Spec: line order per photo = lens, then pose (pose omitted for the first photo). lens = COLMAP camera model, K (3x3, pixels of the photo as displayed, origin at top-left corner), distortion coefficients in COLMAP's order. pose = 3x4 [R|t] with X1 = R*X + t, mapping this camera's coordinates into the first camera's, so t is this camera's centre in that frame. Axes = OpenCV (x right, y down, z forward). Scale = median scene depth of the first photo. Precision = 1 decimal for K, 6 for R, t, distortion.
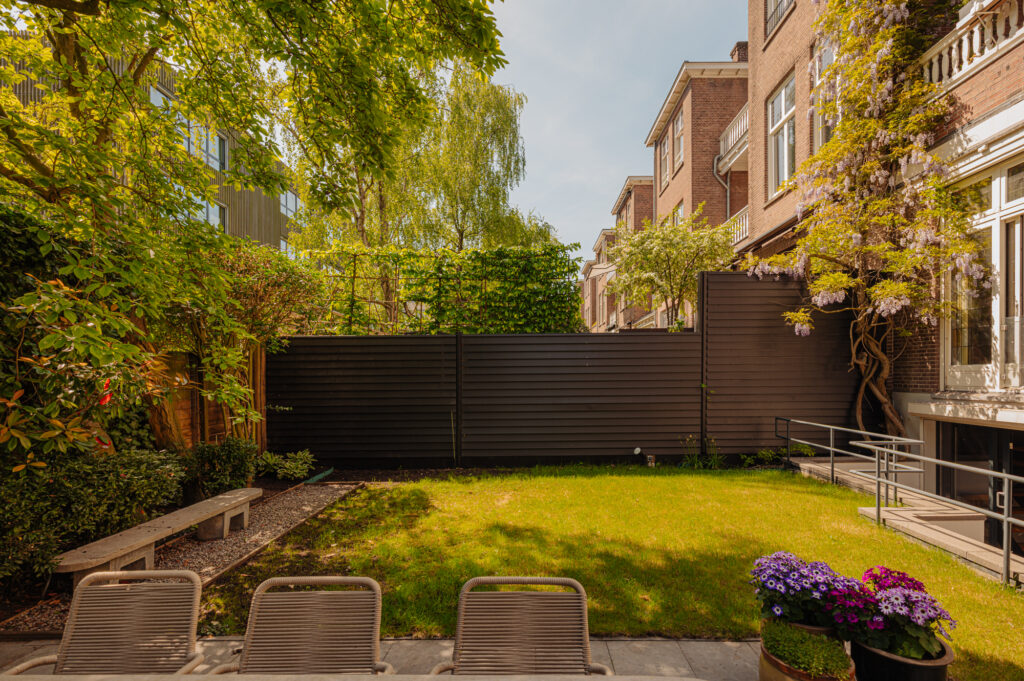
lens RADIAL K [[485.2, 0, 534.0], [0, 485.2, 375.6], [0, 0, 1]] dist [-0.001144, -0.000375]
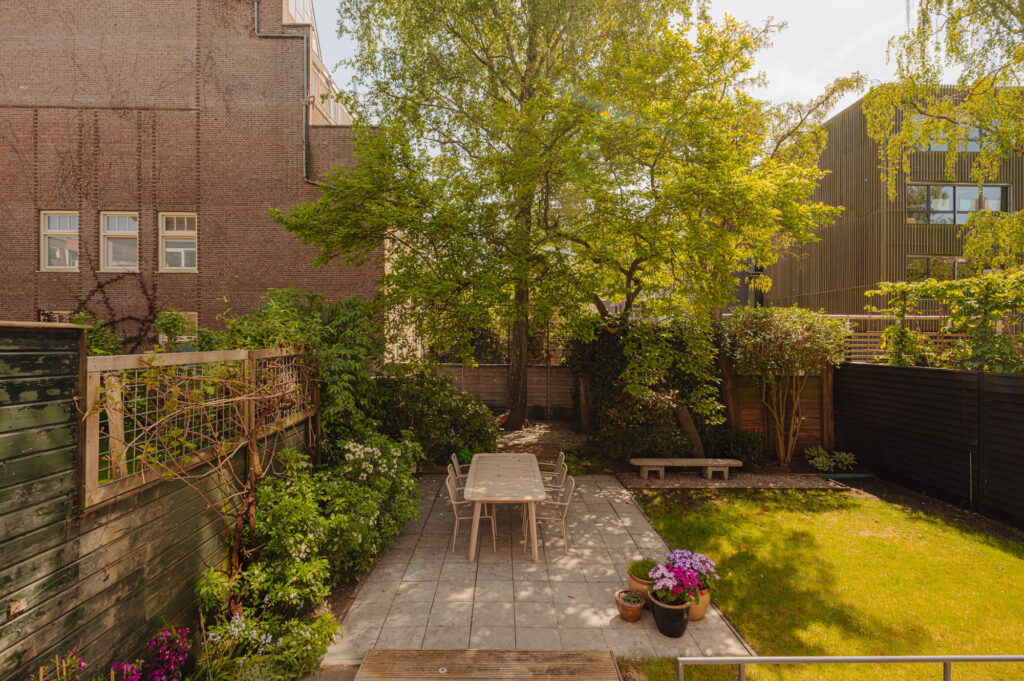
lens RADIAL K [[470.6, 0, 512.0], [0, 470.6, 340.5], [0, 0, 1]] dist [0.000302, -0.000569]
pose [[0.014275, 0.013809, -0.999803, 0.894920], [-0.006402, 0.999885, 0.013719, -0.184154], [0.999878, 0.006205, 0.014362, 0.094155]]
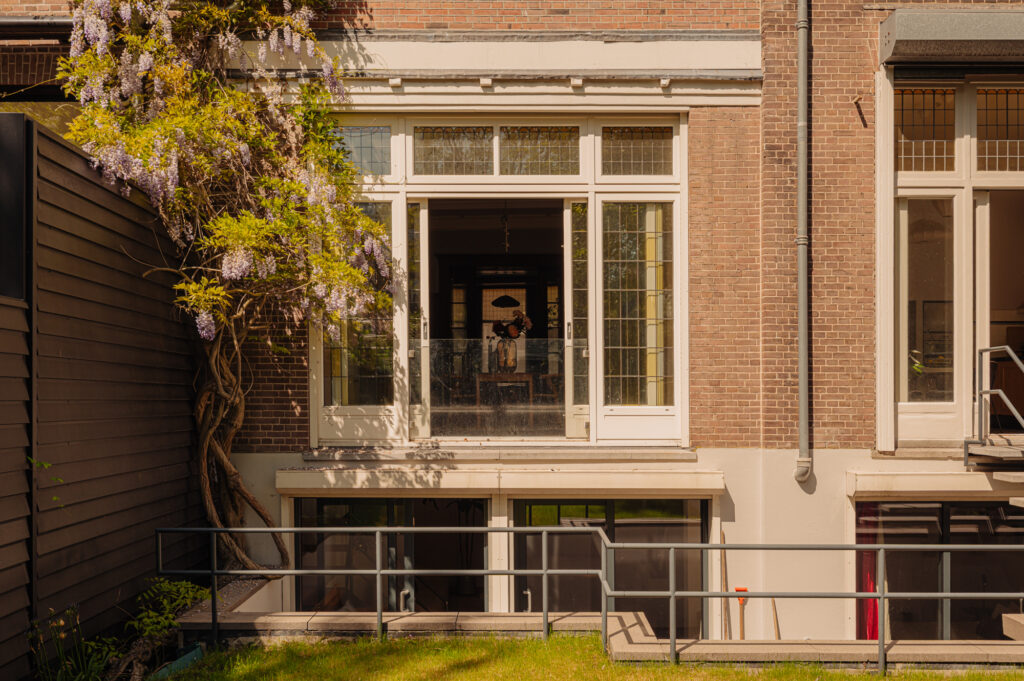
lens RADIAL K [[949.8, 0, 510.9], [0, 949.8, 409.2], [0, 0, 1]] dist [0.013448, 0.003582]
pose [[0.004535, -0.008474, 0.999954, -0.380410], [-0.000170, 0.999964, 0.008475, -0.029481], [-0.999990, -0.000208, 0.004533, 0.822368]]
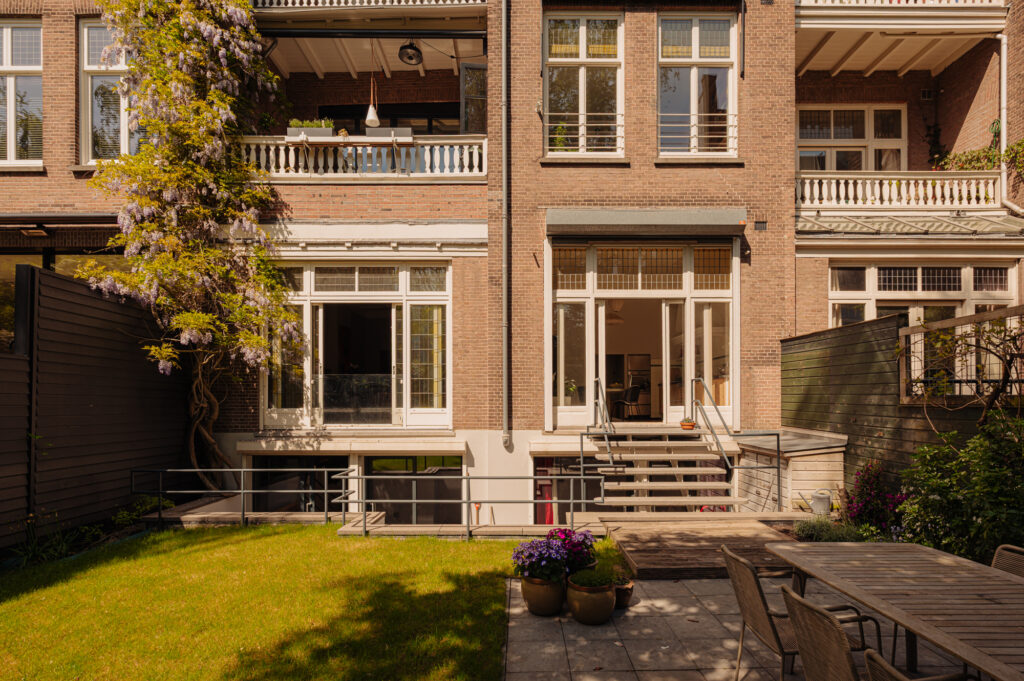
lens RADIAL K [[495.5, 0, 516.4], [0, 495.5, 401.6], [0, 0, 1]] dist [0.001262, 0.000634]
pose [[0.005226, 0.014918, 0.999875, -0.409205], [0.000876, 0.999888, -0.014923, -0.020847], [-0.999986, 0.000954, 0.005212, 0.404256]]
